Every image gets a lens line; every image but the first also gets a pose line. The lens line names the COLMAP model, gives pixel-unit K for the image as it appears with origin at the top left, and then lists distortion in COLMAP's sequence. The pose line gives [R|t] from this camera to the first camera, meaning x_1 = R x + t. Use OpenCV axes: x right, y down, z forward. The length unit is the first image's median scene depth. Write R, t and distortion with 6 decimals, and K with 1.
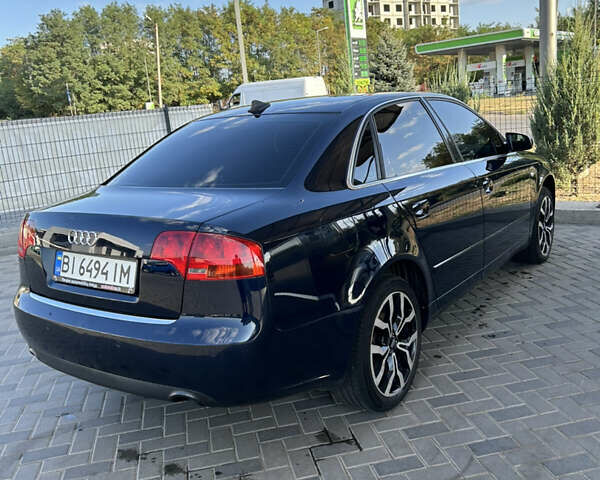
lens RADIAL K [[597.7, 0, 303.9], [0, 597.7, 244.8], [0, 0, 1]] dist [0.020900, 0.000000]
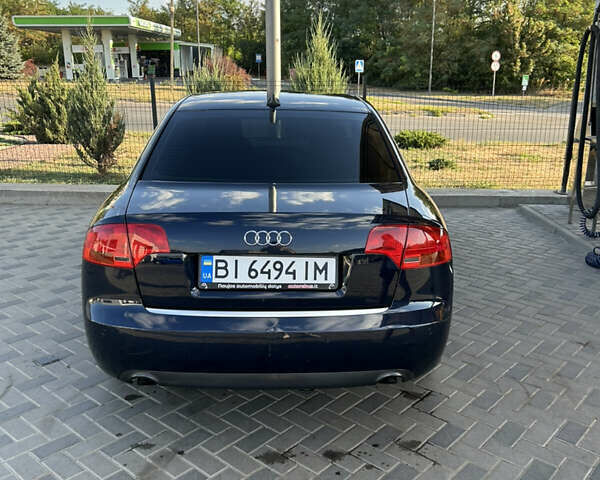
lens RADIAL K [[597.7, 0, 300.4], [0, 597.7, 240.6], [0, 0, 1]] dist [0.020900, 0.000000]
pose [[0.809202, -0.070281, 0.583312, -0.864921], [0.059906, 0.997515, 0.037082, -0.039235], [-0.584469, 0.004937, 0.811401, 0.195259]]
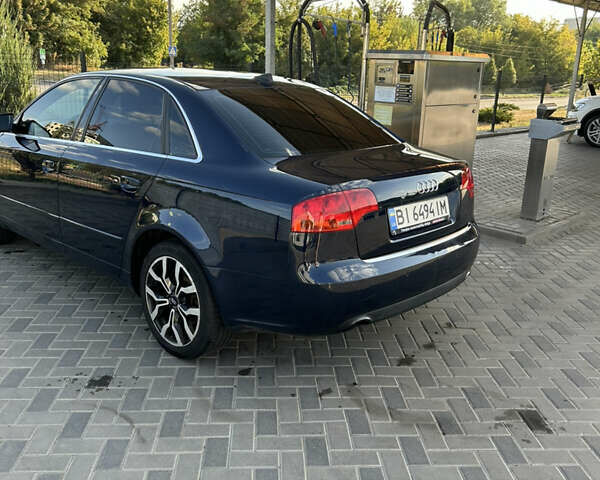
lens RADIAL K [[597.7, 0, 300.2], [0, 597.7, 237.4], [0, 0, 1]] dist [0.020900, 0.000000]
pose [[0.165117, -0.194827, 0.966840, -1.604170], [0.175691, 0.970426, 0.165545, -0.158849], [-0.970499, 0.142531, 0.194463, 1.009551]]
